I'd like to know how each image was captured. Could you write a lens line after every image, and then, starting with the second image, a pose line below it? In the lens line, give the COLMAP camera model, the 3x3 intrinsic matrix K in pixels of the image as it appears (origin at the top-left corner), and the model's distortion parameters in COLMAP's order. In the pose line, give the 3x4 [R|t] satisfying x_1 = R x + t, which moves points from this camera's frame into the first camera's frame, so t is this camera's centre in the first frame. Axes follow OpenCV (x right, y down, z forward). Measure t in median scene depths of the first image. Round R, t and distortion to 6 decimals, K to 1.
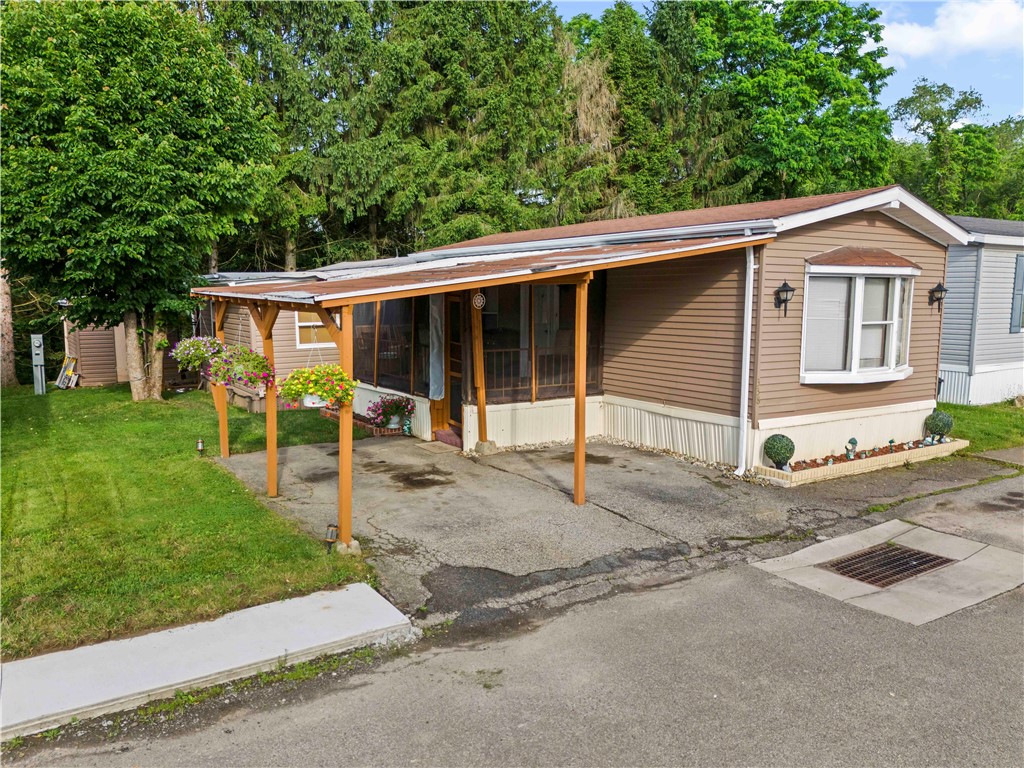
lens RADIAL K [[780.0, 0, 513.0], [0, 780.0, 357.0], [0, 0, 1]] dist [0.038620, -0.001840]
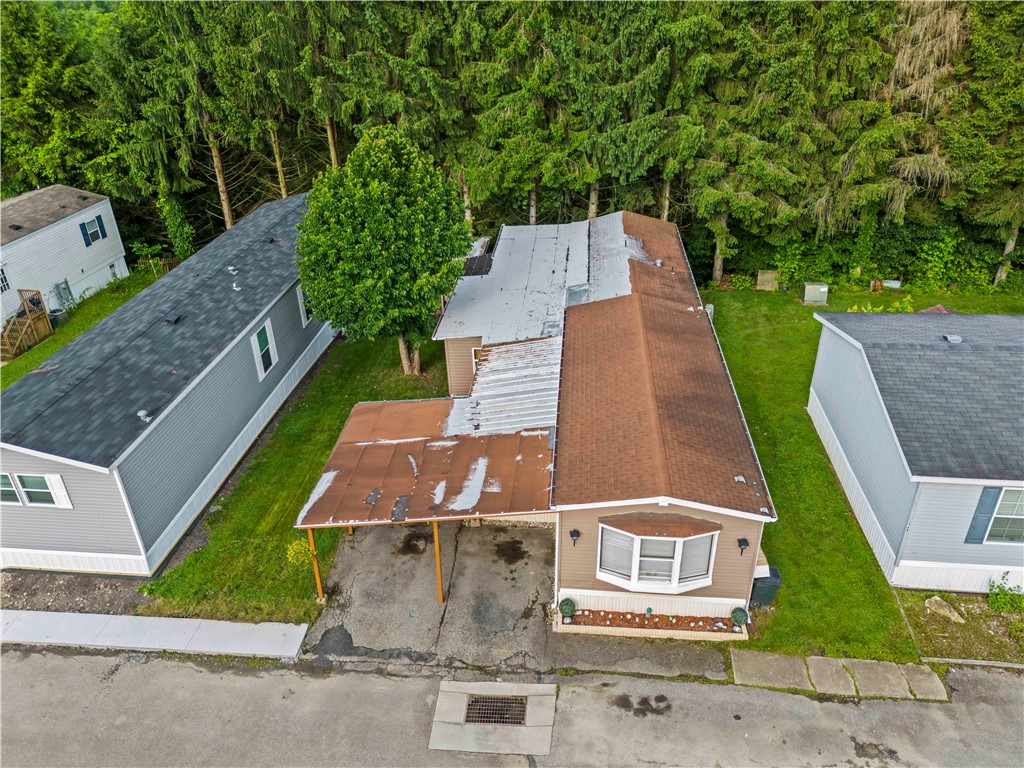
lens RADIAL K [[748.9, 0, 512.0], [0, 748.9, 384.0], [0, 0, 1]] dist [0.015426, 0.001895]
pose [[0.791050, 0.284548, -0.541547, 1.057559], [-0.032497, 0.903535, 0.427281, -1.098958], [0.610888, -0.320402, 0.723988, -0.134007]]
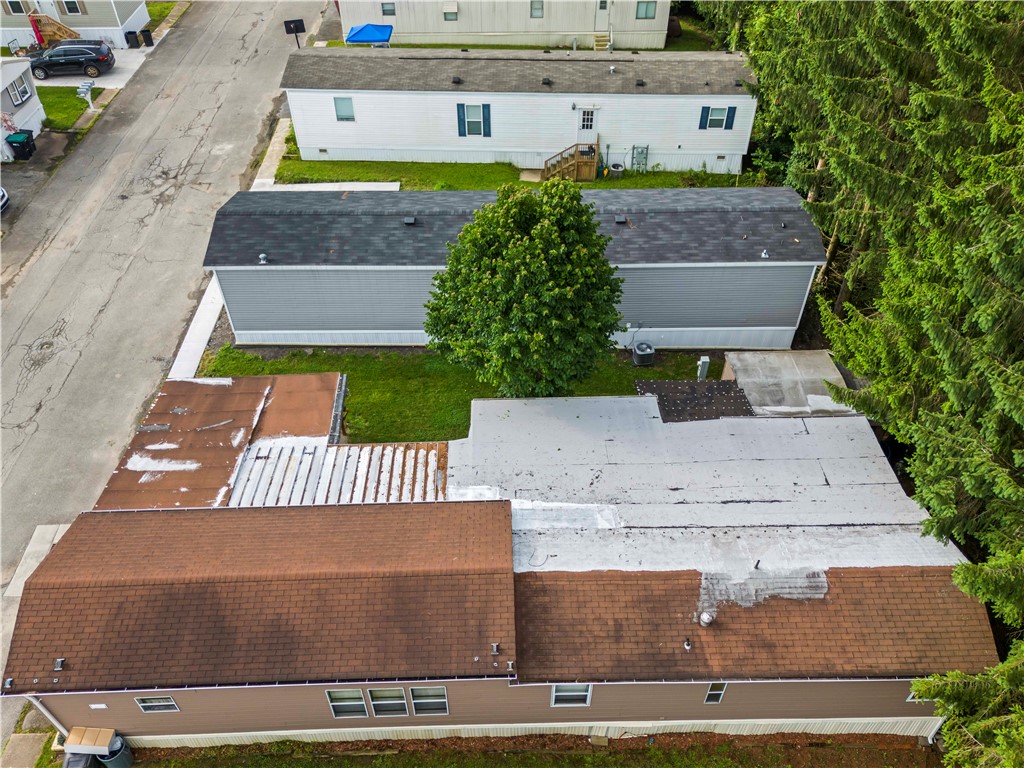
lens RADIAL K [[778.2, 0, 508.0], [0, 778.2, 379.9], [0, 0, 1]] dist [0.011633, -0.002126]
pose [[-0.518150, 0.587986, -0.621122, 0.787001], [-0.067390, 0.695889, 0.714981, -1.860274], [0.852630, 0.412325, -0.320951, 2.391195]]
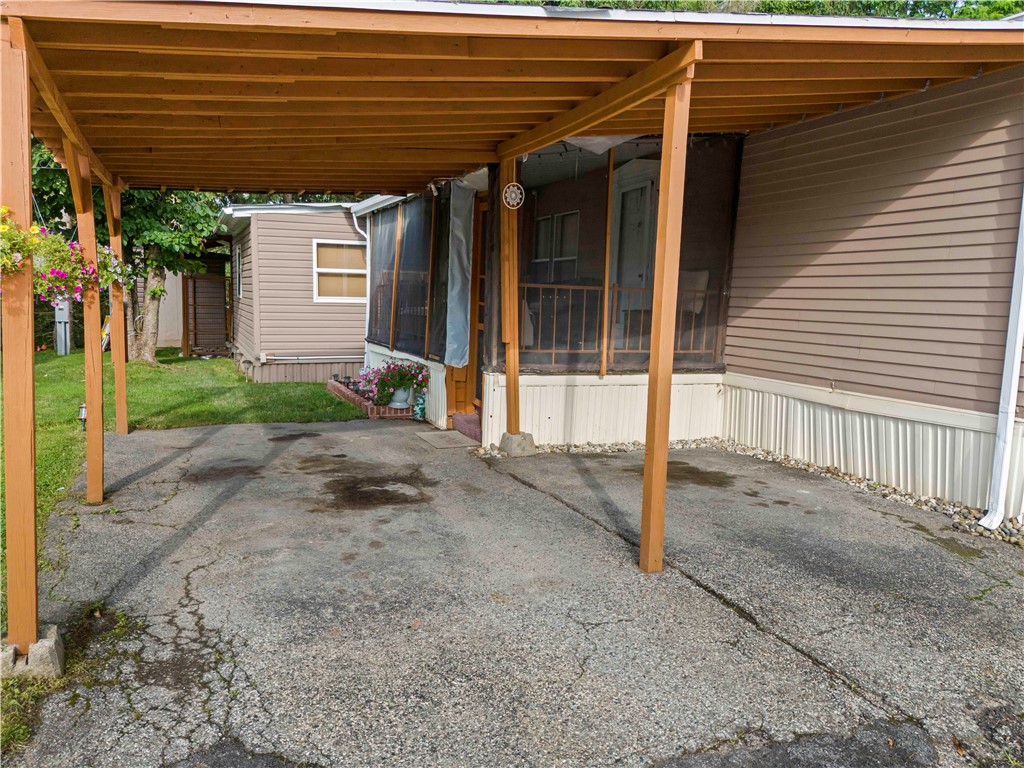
lens RADIAL K [[778.2, 0, 508.0], [0, 778.2, 379.9], [0, 0, 1]] dist [0.011633, -0.002126]
pose [[0.984505, 0.049210, -0.168310, 0.067819], [-0.045226, 0.998600, 0.027424, 0.059713], [0.169424, -0.019388, 0.985353, 0.483963]]
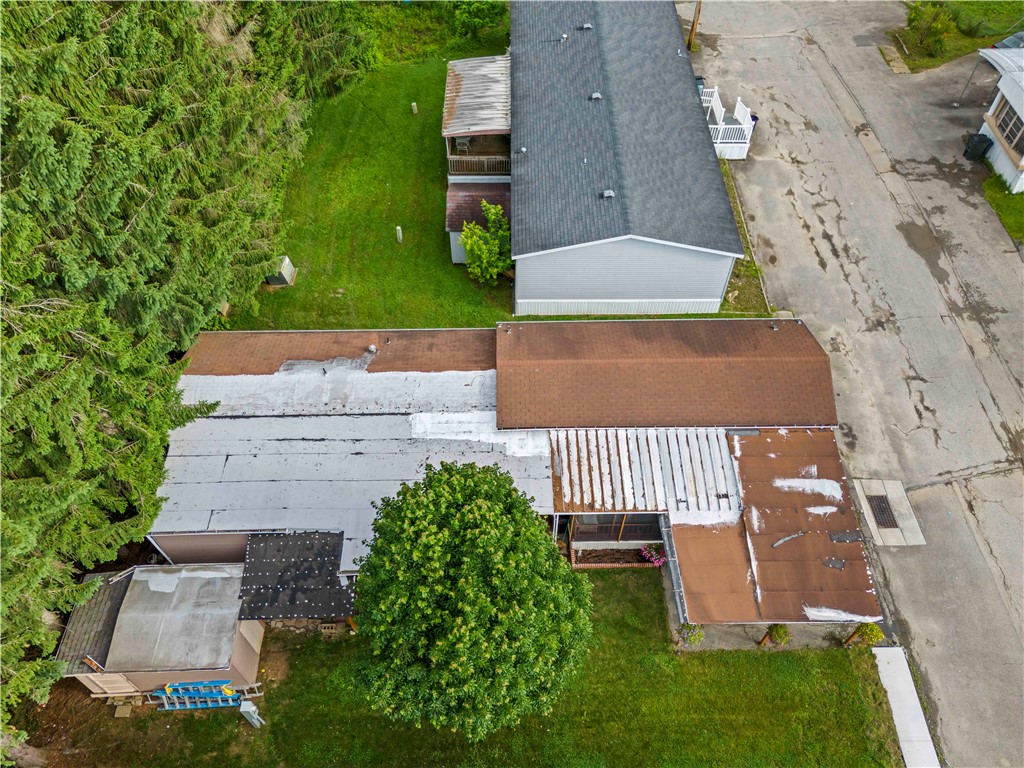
lens RADIAL K [[778.2, 0, 508.0], [0, 778.2, 379.9], [0, 0, 1]] dist [0.011633, -0.002126]
pose [[0.526688, -0.658446, 0.537632, -1.433891], [0.069170, 0.663564, 0.744915, -2.157632], [-0.847240, -0.355150, 0.395036, 0.963725]]
